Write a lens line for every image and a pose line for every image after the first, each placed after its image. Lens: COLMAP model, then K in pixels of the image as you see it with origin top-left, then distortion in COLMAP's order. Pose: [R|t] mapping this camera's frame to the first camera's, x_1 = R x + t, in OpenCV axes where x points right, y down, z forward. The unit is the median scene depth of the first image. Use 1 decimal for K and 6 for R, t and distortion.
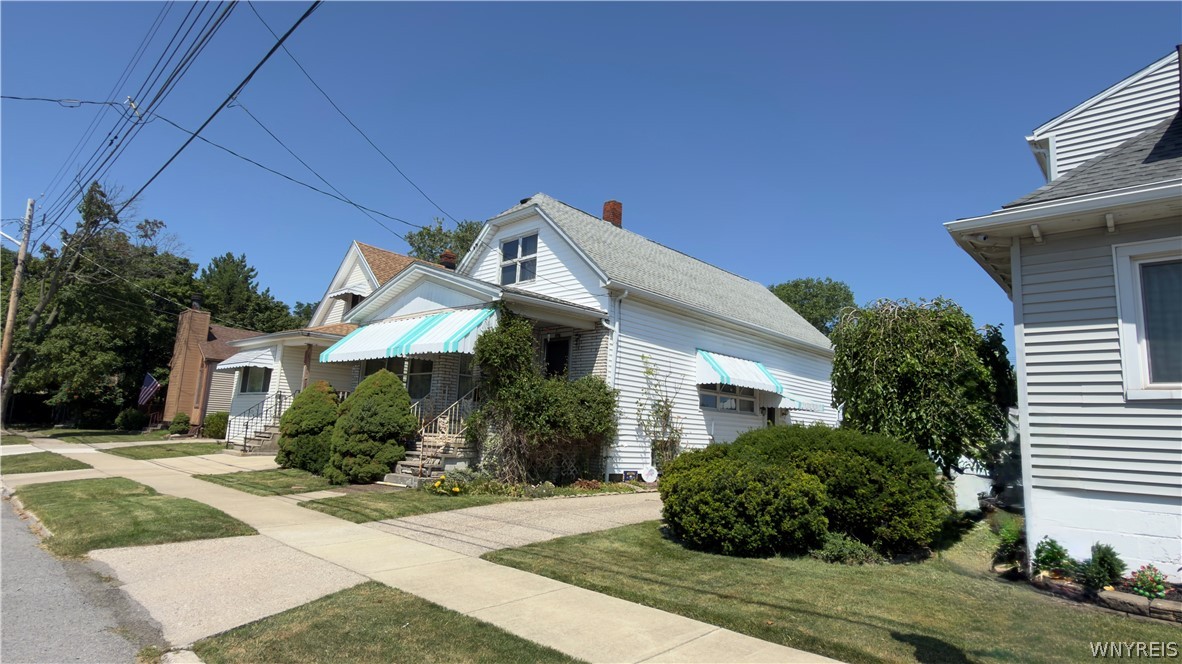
lens RADIAL K [[612.2, 0, 591.0], [0, 612.2, 332.0], [0, 0, 1]] dist [0.000470, 0.000033]
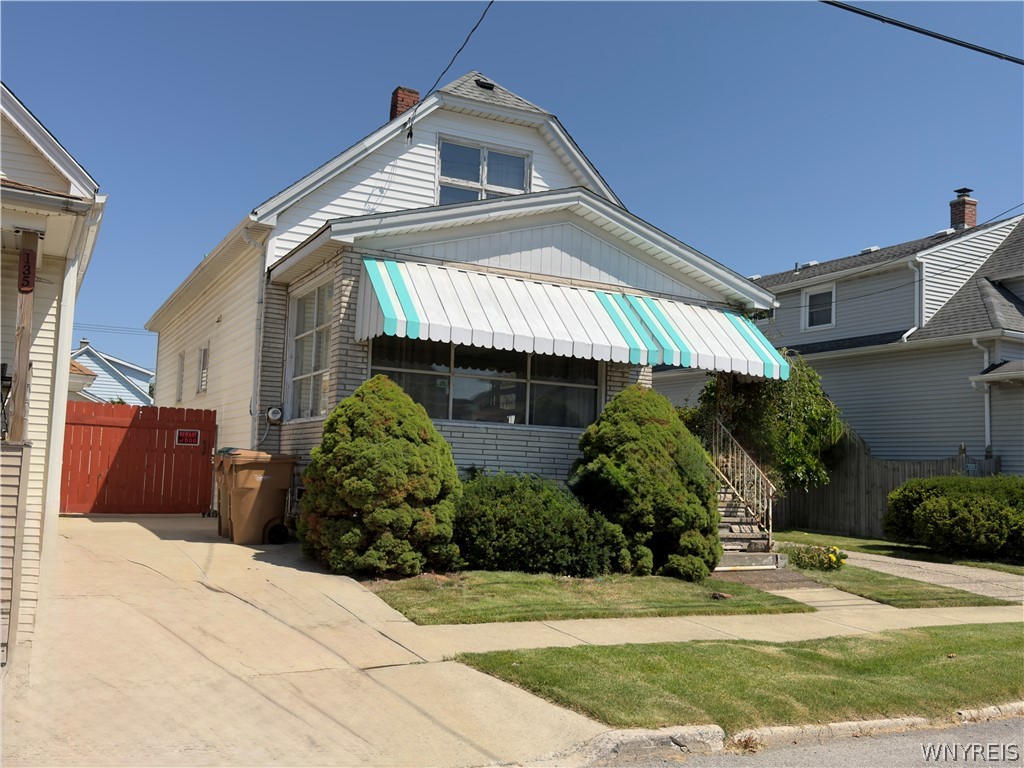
lens RADIAL K [[957.9, 0, 496.6], [0, 957.9, 389.8], [0, 0, 1]] dist [0.159165, -0.259271]
pose [[0.361118, 0.047351, 0.931317, -1.085050], [-0.178408, 0.983770, 0.019159, 0.062948], [-0.915295, -0.173073, 0.363705, 0.675822]]
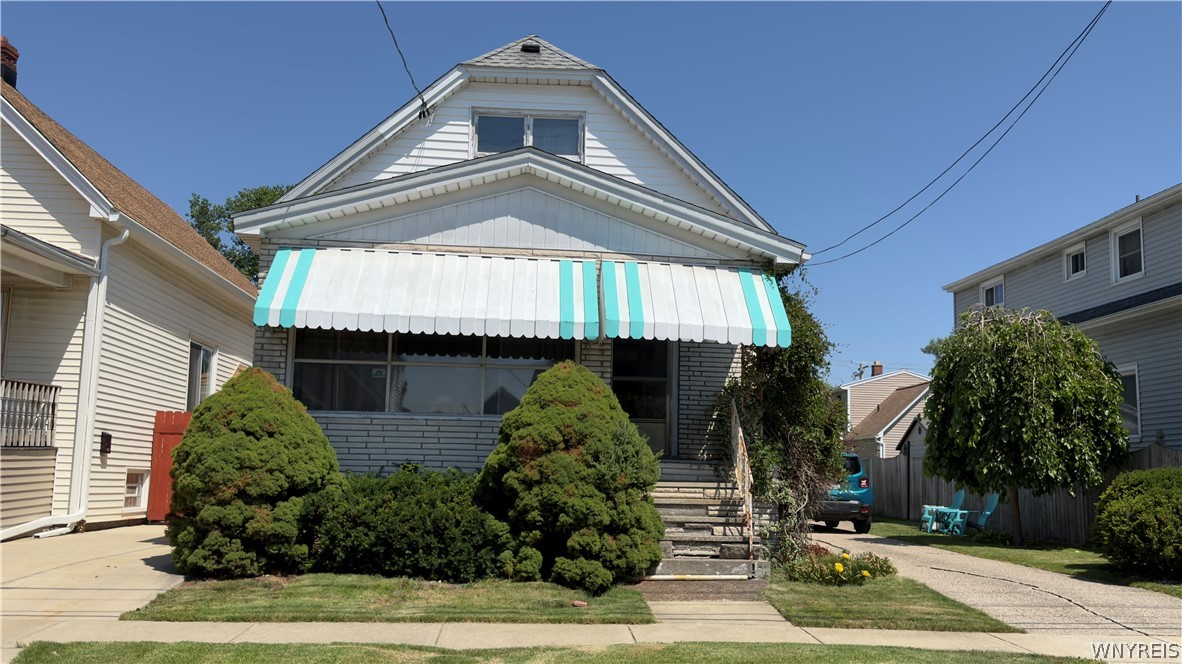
lens RADIAL K [[1091.7, 0, 591.0], [0, 1091.7, 332.0], [0, 0, 1]] dist [0.102472, -0.015870]
pose [[0.684886, 0.065279, 0.725721, -0.860398], [-0.113171, 0.993422, 0.017444, 0.014833], [-0.719808, -0.094078, 0.687768, 0.301659]]
